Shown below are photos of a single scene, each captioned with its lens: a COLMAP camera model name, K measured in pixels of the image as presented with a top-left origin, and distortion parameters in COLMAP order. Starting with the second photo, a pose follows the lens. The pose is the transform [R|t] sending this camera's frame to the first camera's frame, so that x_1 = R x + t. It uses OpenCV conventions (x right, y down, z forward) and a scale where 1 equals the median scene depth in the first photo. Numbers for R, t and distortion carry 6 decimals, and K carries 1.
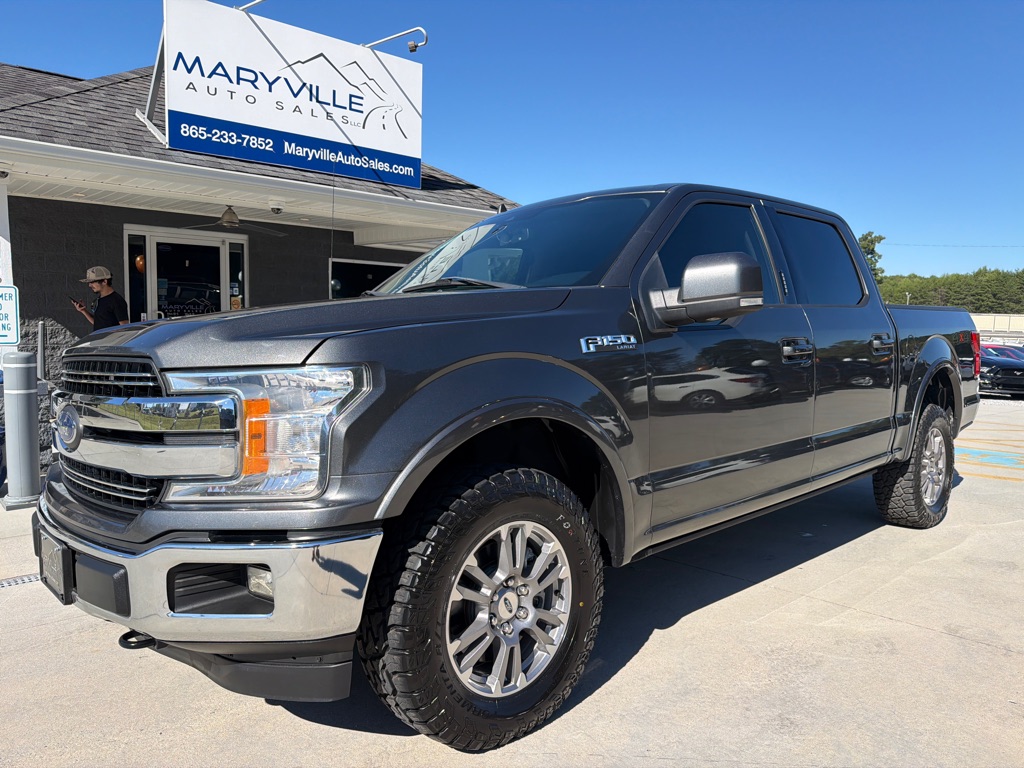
lens RADIAL K [[739.4, 0, 515.0], [0, 739.4, 381.4], [0, 0, 1]] dist [0.007117, -0.002963]
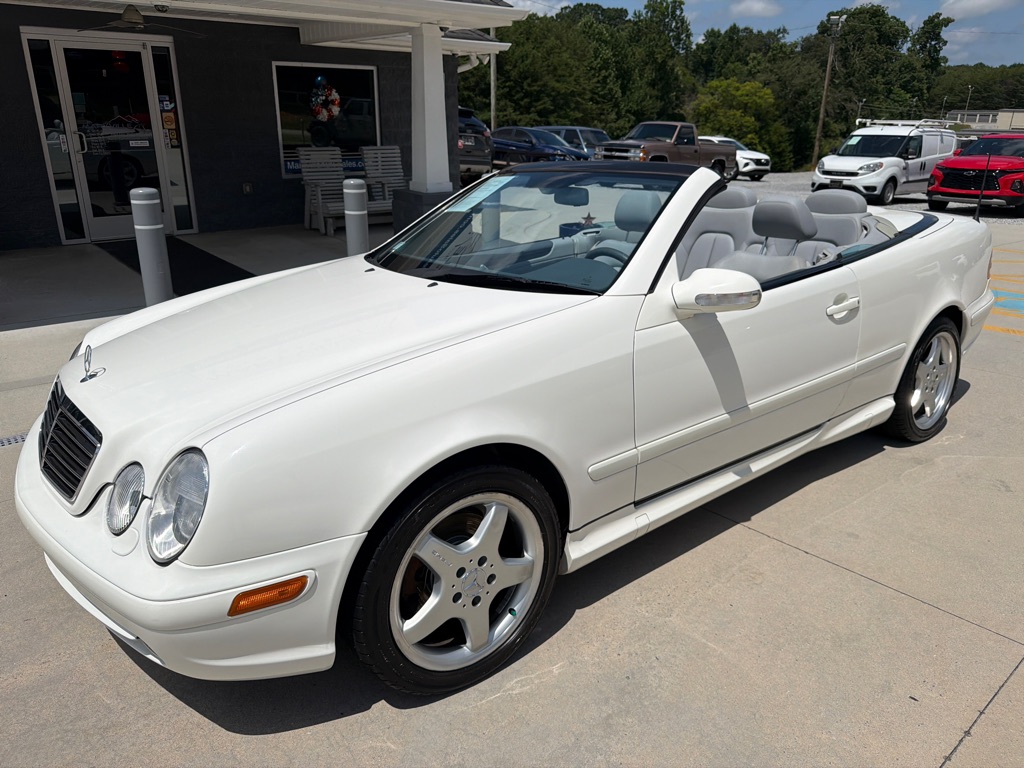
lens RADIAL K [[752.1, 0, 511.9], [0, 752.1, 389.0], [0, 0, 1]] dist [-0.070383, 0.058735]
pose [[0.999079, 0.003408, -0.042783, 0.104752], [0.007966, 0.964798, 0.262870, -0.034578], [0.042173, -0.262969, 0.963882, 0.118461]]
